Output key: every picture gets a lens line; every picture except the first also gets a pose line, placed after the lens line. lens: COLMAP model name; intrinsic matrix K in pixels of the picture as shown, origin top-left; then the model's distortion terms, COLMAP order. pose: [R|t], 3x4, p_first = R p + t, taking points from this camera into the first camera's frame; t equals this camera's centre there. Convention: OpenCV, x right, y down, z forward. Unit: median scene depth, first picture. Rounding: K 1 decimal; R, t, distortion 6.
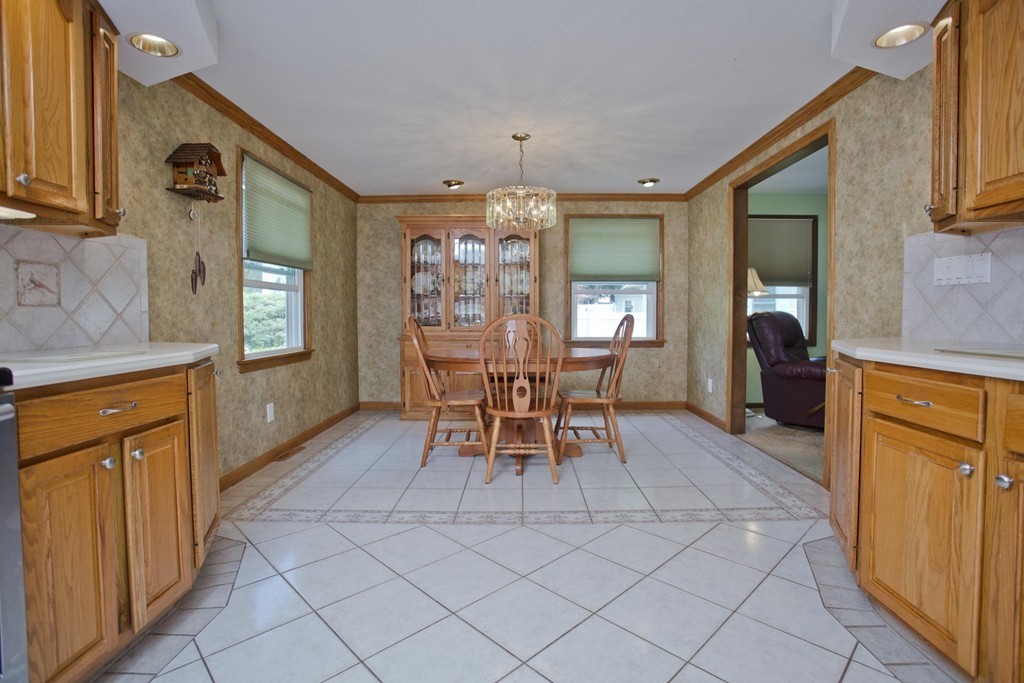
lens RADIAL K [[502.8, 0, 516.6], [0, 502.8, 331.1], [0, 0, 1]] dist [-0.074710, 0.036085]
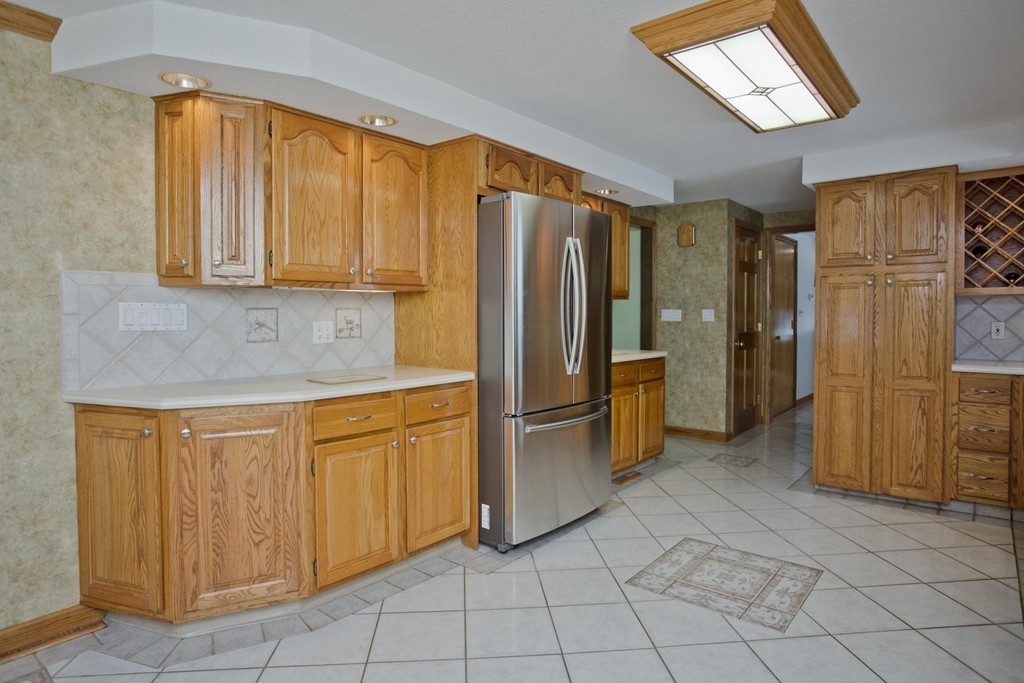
lens RADIAL K [[580.3, 0, 513.8], [0, 580.3, 329.9], [0, 0, 1]] dist [-0.072459, 0.045551]
pose [[-0.778492, -0.012111, 0.627538, -0.278042], [0.026153, 0.998320, 0.051712, -0.087581], [-0.627109, 0.056669, -0.776867, 0.909010]]
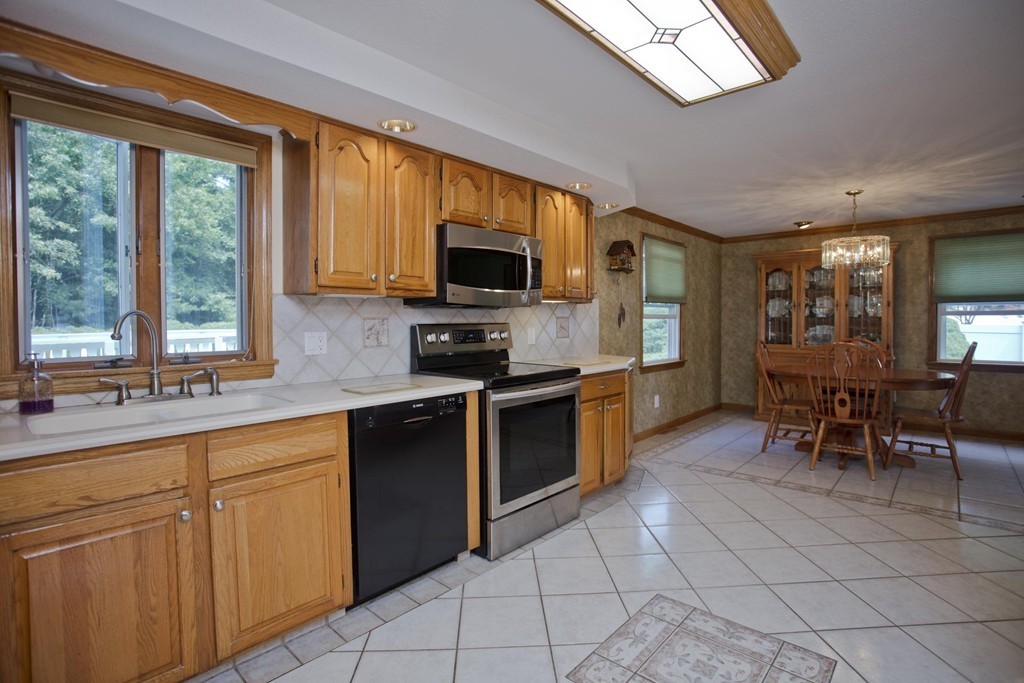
lens RADIAL K [[502.8, 0, 516.6], [0, 502.8, 331.1], [0, 0, 1]] dist [-0.074710, 0.036085]
pose [[0.753147, 0.013376, -0.657716, 0.197978], [-0.020394, 0.999787, -0.003020, -0.039894], [0.657536, 0.015688, 0.753260, -0.480196]]
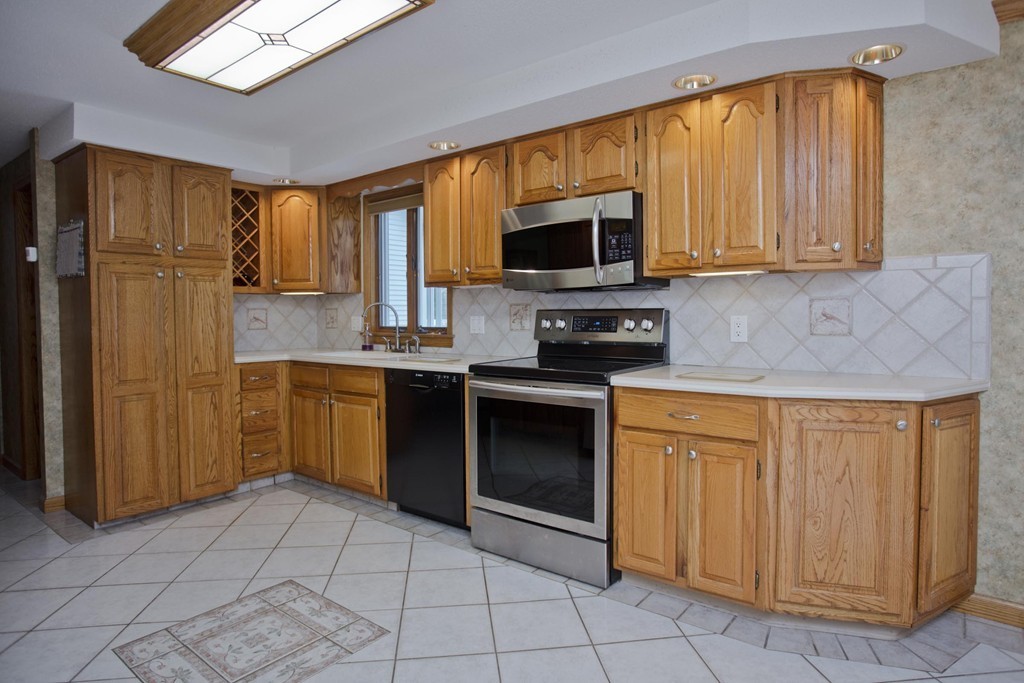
lens RADIAL K [[580.3, 0, 513.8], [0, 580.3, 329.9], [0, 0, 1]] dist [-0.072459, 0.045551]
pose [[-0.609263, 0.030916, -0.792365, 0.331073], [-0.018098, 0.998437, 0.052872, -0.070070], [0.792762, 0.046553, -0.607751, 0.695455]]
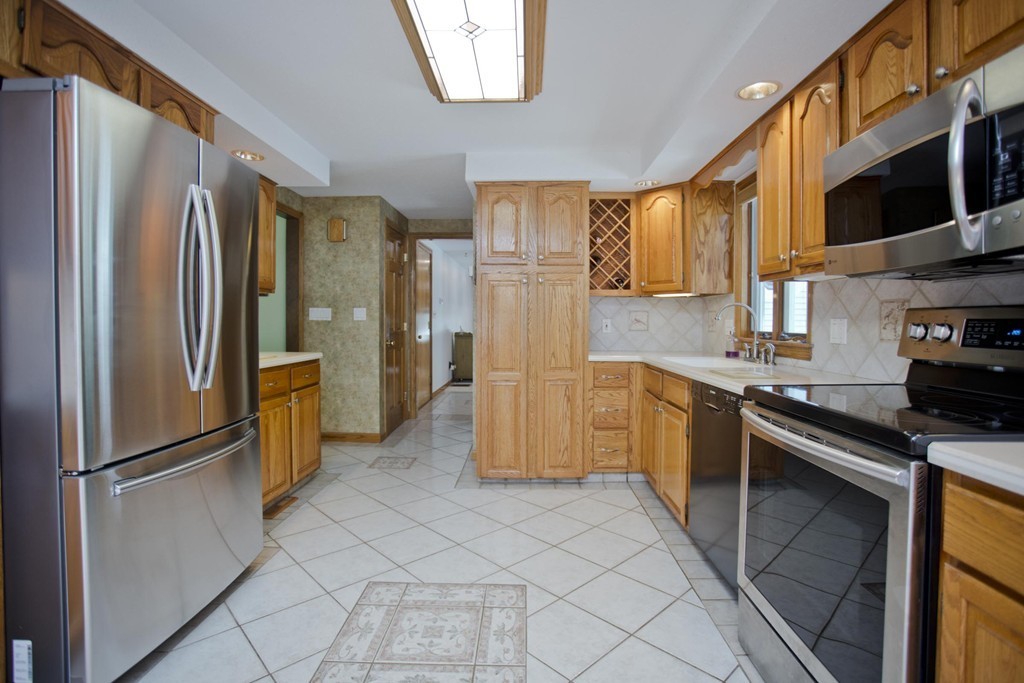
lens RADIAL K [[502.8, 0, 516.6], [0, 502.8, 331.1], [0, 0, 1]] dist [-0.074710, 0.036085]
pose [[-0.999990, -0.000167, 0.004480, -0.098417], [0.000082, 0.998455, 0.055569, -0.056371], [-0.004482, 0.055568, -0.998445, 0.632424]]
